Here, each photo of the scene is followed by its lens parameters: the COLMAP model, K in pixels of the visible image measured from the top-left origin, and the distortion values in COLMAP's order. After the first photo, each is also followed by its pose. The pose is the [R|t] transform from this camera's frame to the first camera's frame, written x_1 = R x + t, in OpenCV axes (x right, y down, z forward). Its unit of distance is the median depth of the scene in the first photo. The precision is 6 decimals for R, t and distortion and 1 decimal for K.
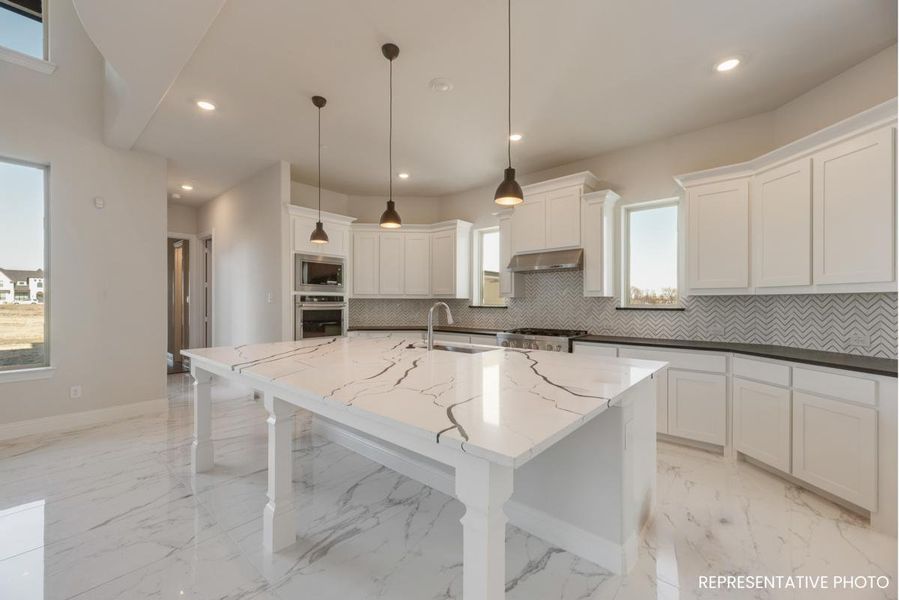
lens RADIAL K [[362.6, 0, 451.9], [0, 362.6, 301.7], [0, 0, 1]] dist [0.002241, 0.001548]
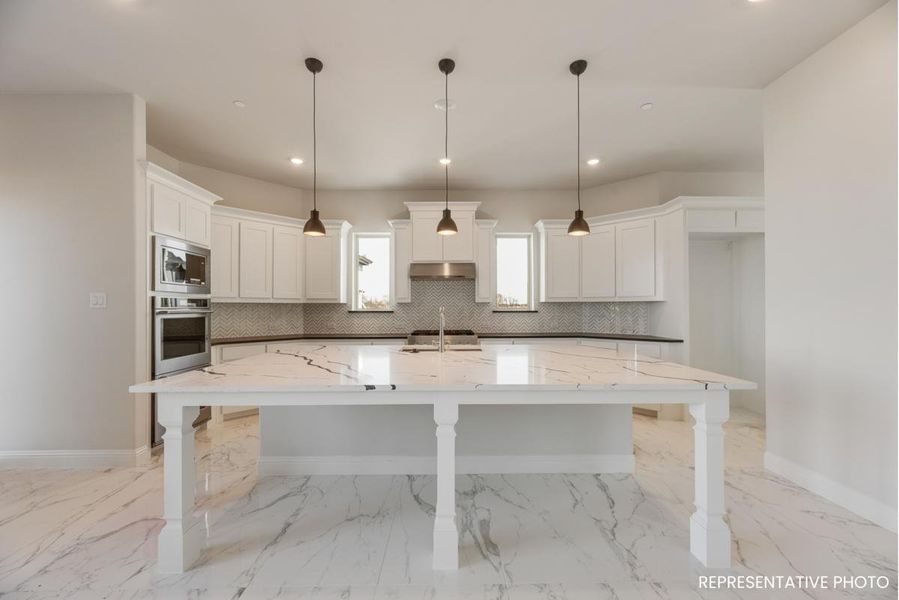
lens RADIAL K [[362.6, 0, 451.4], [0, 362.6, 304.3], [0, 0, 1]] dist [0.002241, 0.001548]
pose [[0.748269, 0.002567, 0.663391, -0.515994], [0.001613, 0.999983, -0.005689, 0.000295], [-0.663394, 0.005328, 0.748251, 0.131937]]
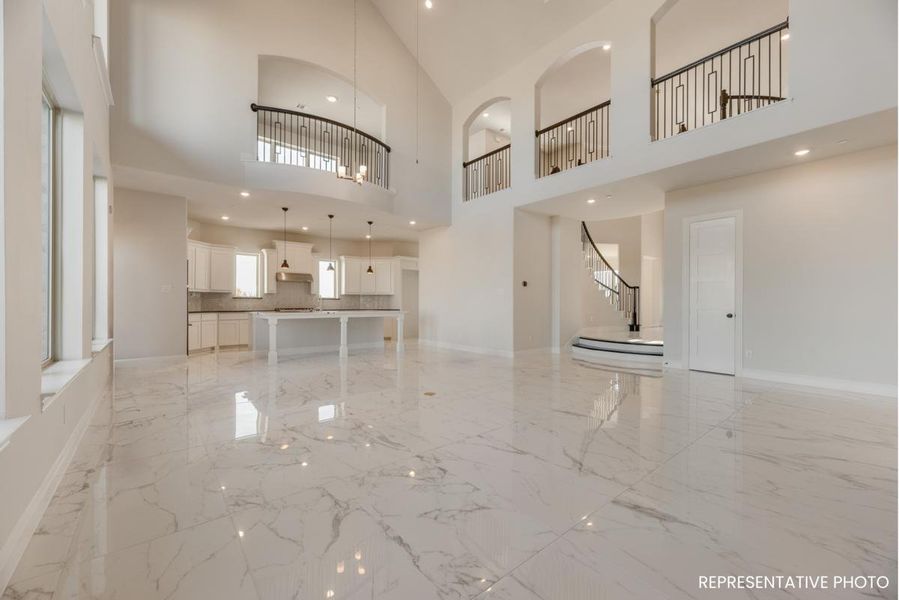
lens RADIAL K [[362.6, 0, 452.5], [0, 362.6, 302.7], [0, 0, 1]] dist [0.002241, 0.001548]
pose [[0.174583, 0.003165, 0.984637, -1.898845], [-0.004202, 0.999988, -0.002469, 0.048274], [-0.984634, -0.003706, 0.174594, -0.379119]]
